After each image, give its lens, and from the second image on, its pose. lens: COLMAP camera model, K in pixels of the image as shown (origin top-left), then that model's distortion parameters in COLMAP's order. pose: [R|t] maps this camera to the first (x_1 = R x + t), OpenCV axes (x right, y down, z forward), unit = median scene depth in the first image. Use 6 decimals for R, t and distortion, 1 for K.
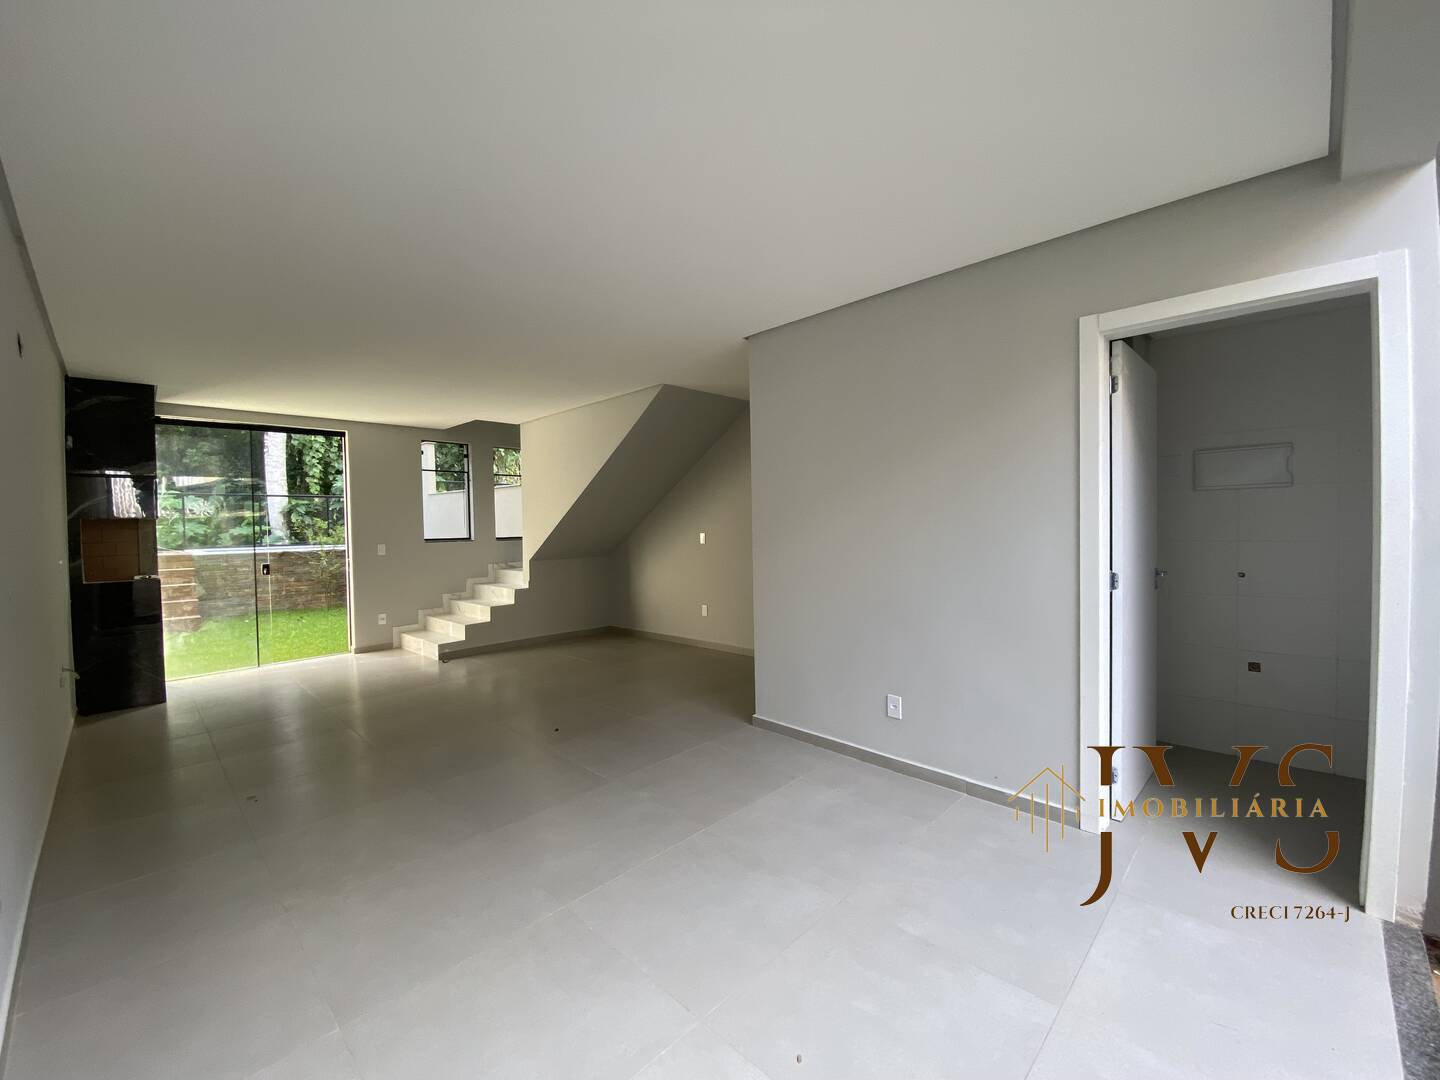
lens RADIAL K [[587.6, 0, 725.1], [0, 587.6, 538.1], [0, 0, 1]] dist [0.010710, -0.013637]
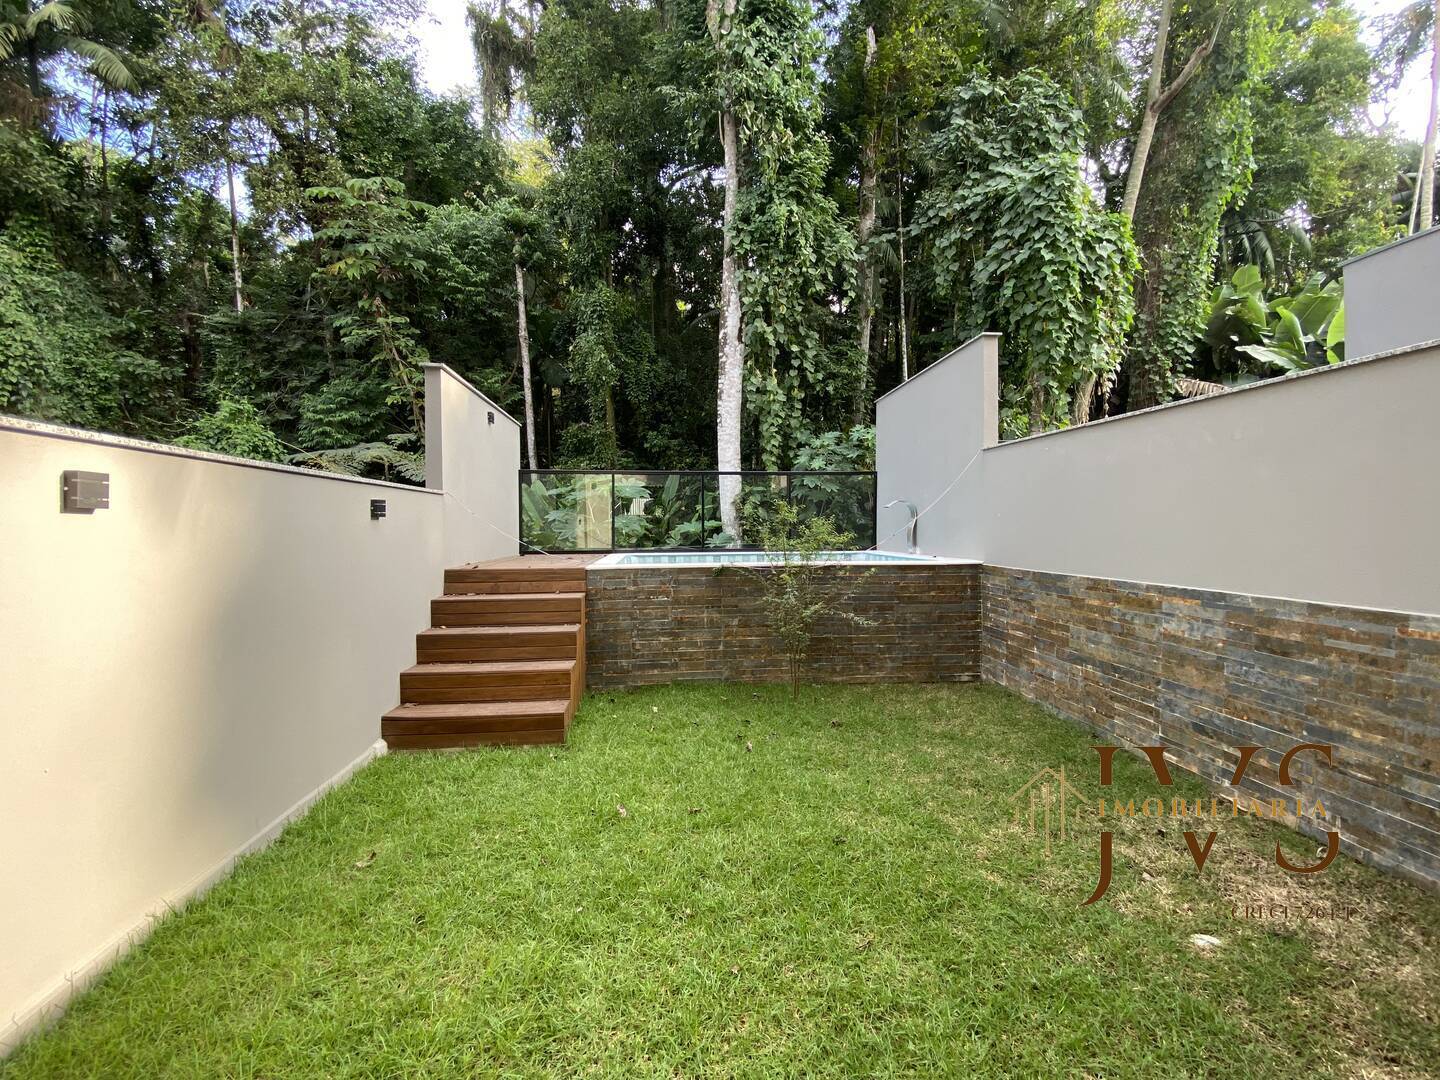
lens RADIAL K [[587.6, 0, 718.8], [0, 587.6, 545.8], [0, 0, 1]] dist [0.010710, -0.013637]
pose [[0.769942, 0.027424, -0.637524, -0.588101], [-0.022444, 0.999622, 0.015894, -0.005609], [0.637719, 0.002071, 0.770266, 0.832216]]
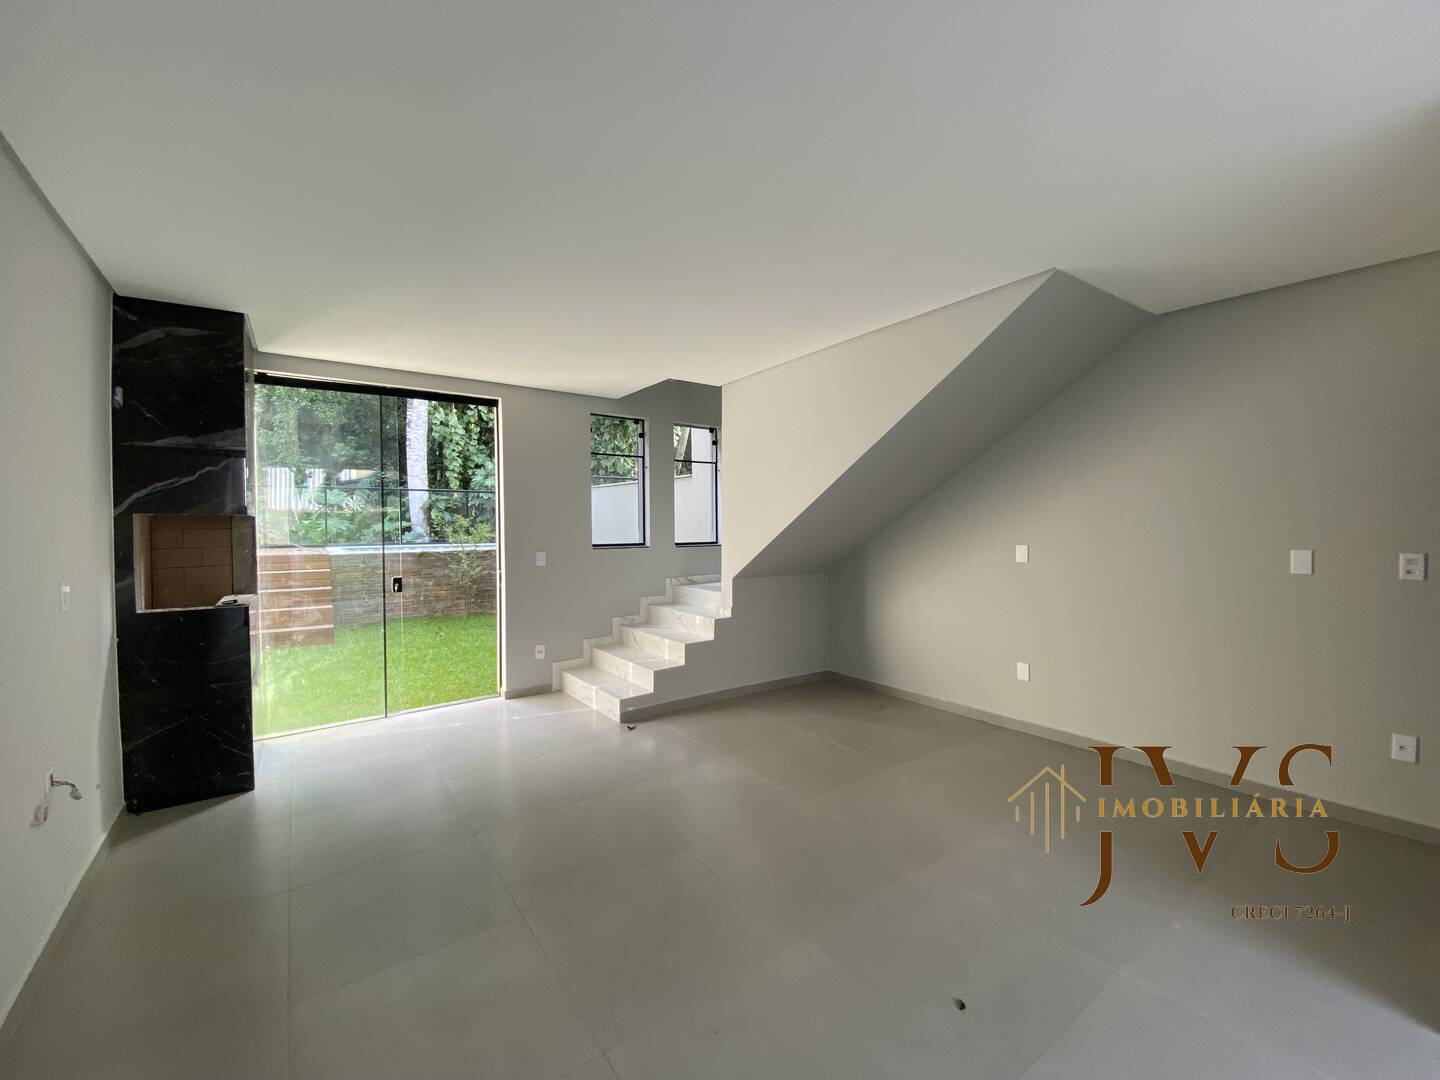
lens RADIAL K [[587.6, 0, 735.1], [0, 587.6, 539.4], [0, 0, 1]] dist [0.010710, -0.013637]
pose [[0.987241, 0.015861, -0.158442, -0.196156], [-0.015261, 0.999871, 0.005001, -0.010854], [0.158501, -0.002519, 0.987356, 0.268928]]
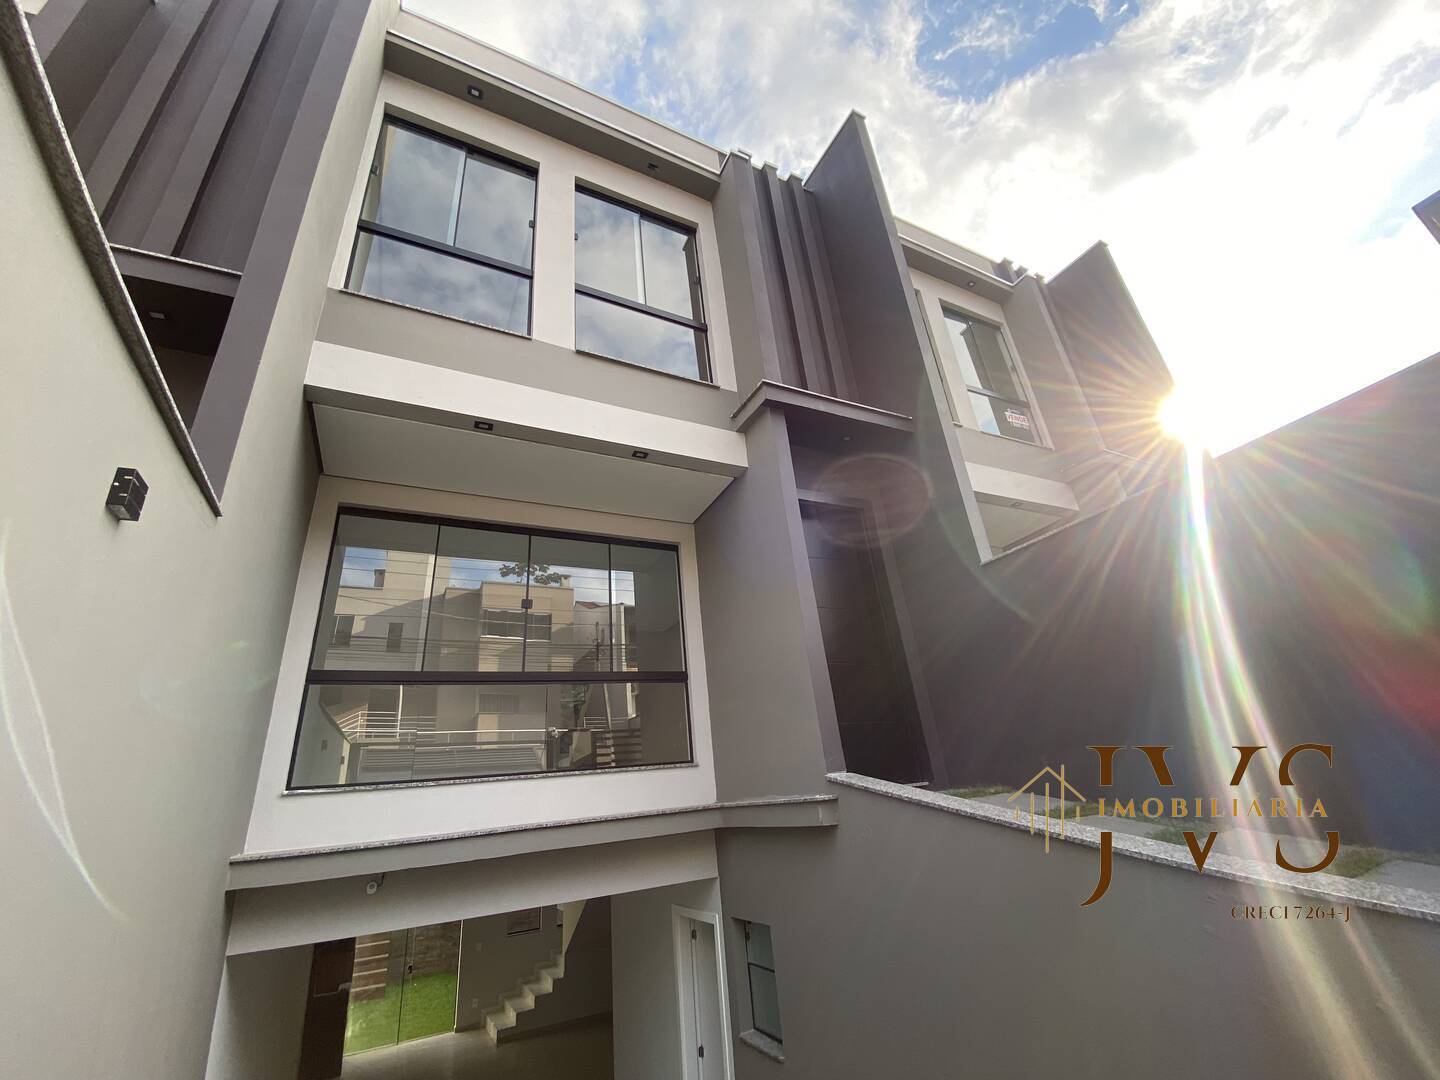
lens RADIAL K [[587.6, 0, 714.9], [0, 587.6, 539.6], [0, 0, 1]] dist [0.010710, -0.013637]
pose [[0.943163, -0.197203, -0.267498, 0.525334], [0.068496, 0.902983, -0.424183, -0.212746], [0.325196, 0.381751, 0.865167, -0.445880]]
